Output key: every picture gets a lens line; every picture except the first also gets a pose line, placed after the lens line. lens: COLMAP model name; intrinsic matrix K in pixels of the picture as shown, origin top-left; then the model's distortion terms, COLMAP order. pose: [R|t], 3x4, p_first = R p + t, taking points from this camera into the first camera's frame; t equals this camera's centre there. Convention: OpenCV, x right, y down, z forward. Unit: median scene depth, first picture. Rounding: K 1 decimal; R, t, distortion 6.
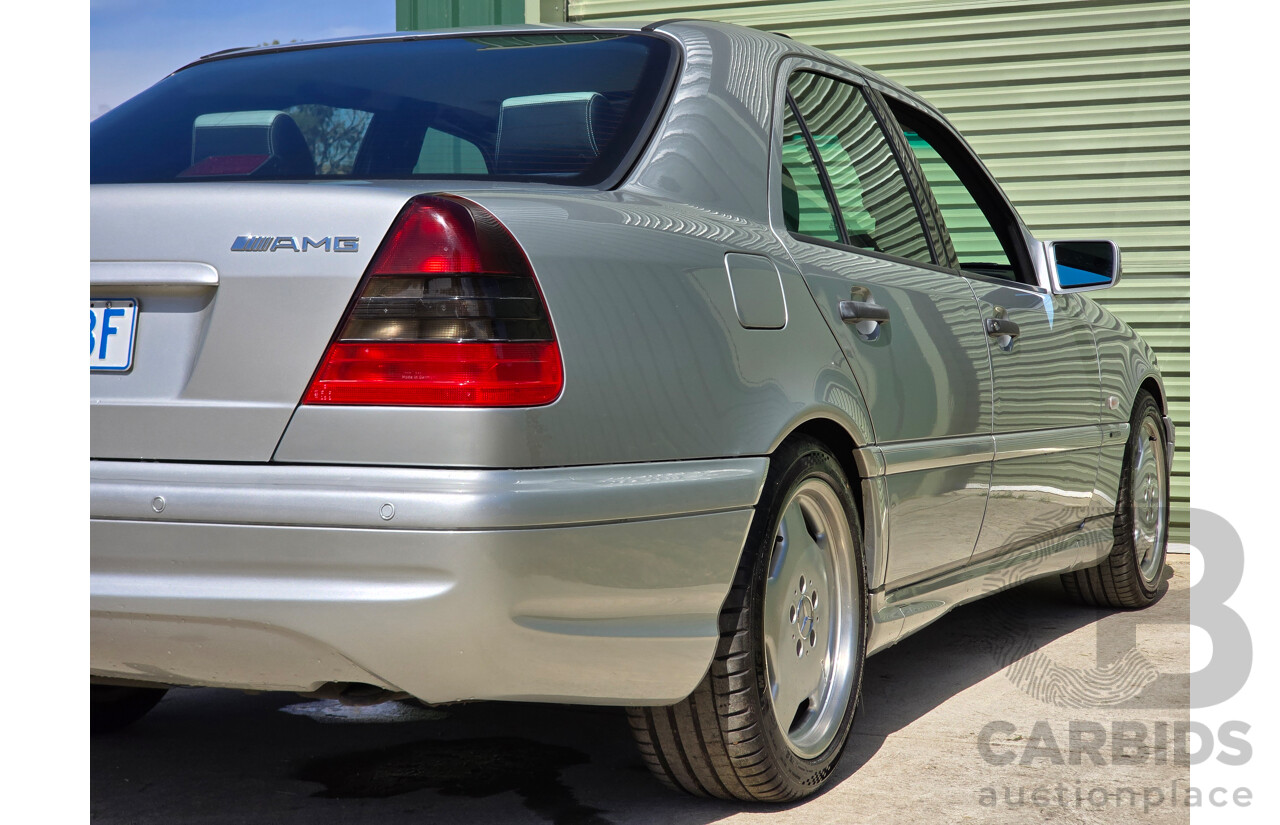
lens RADIAL K [[2029.2, 0, 640.9], [0, 2029.2, 388.0], [0, 0, 1]] dist [0.027109, -0.032269]
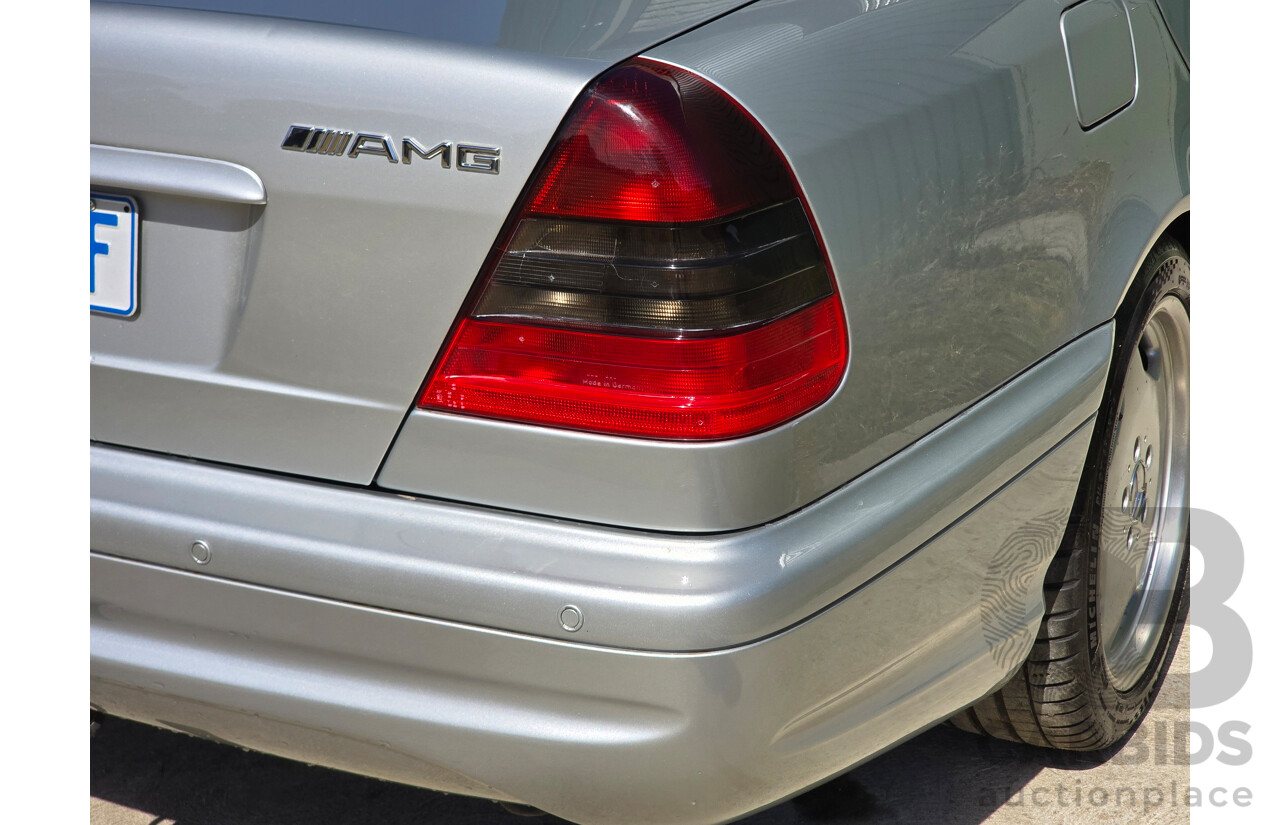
lens RADIAL K [[2029.2, 0, 640.9], [0, 2029.2, 388.0], [0, 0, 1]] dist [0.027109, -0.032269]
pose [[0.998695, -0.002616, -0.050998, -0.066790], [0.019635, 0.941584, 0.336205, -0.193097], [0.047140, -0.336768, 0.940407, 0.419944]]
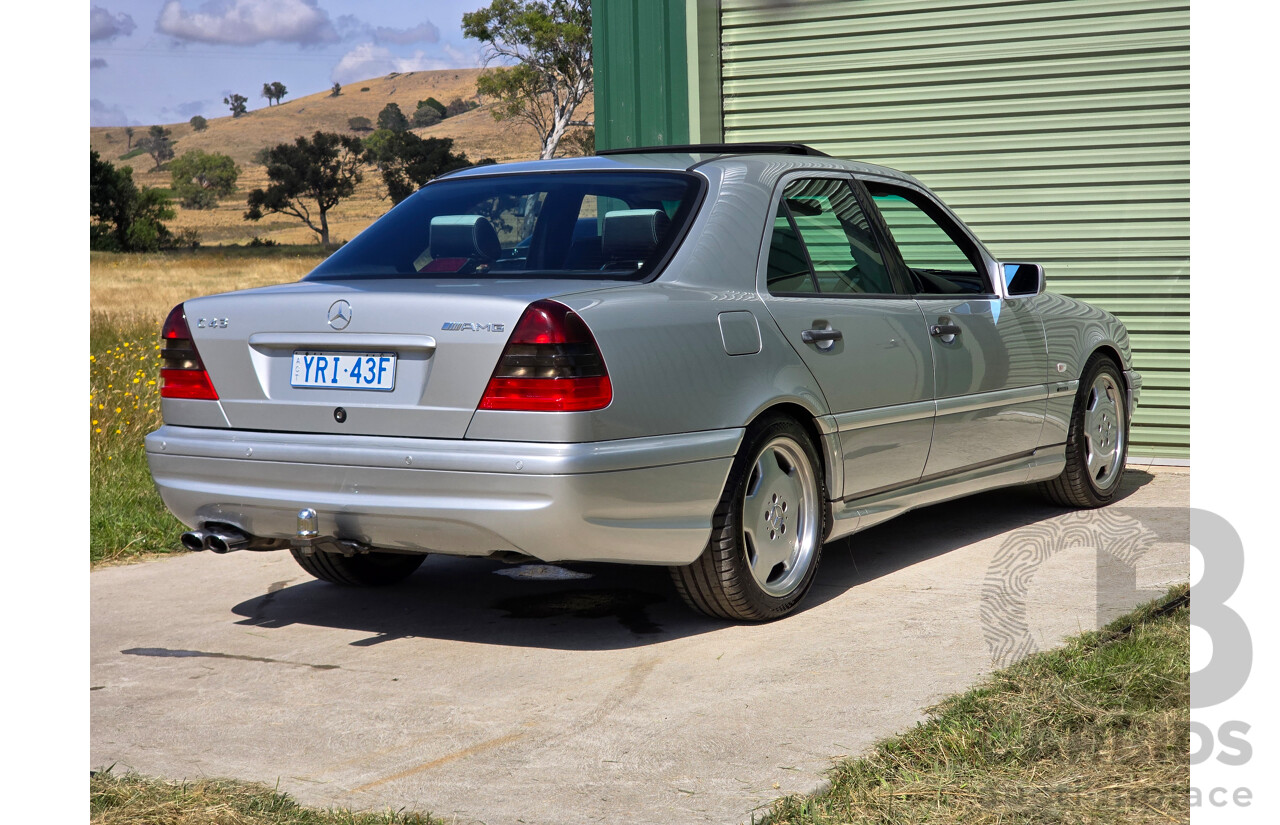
lens RADIAL K [[2045.7, 0, 639.5], [0, 2045.7, 379.1], [0, 0, 1]] dist [-0.257959, 2.383100]
pose [[0.990168, -0.007231, -0.139699, 0.252284], [0.014212, 0.998696, 0.049033, -0.111142], [0.139162, -0.050536, 0.988979, -0.886943]]
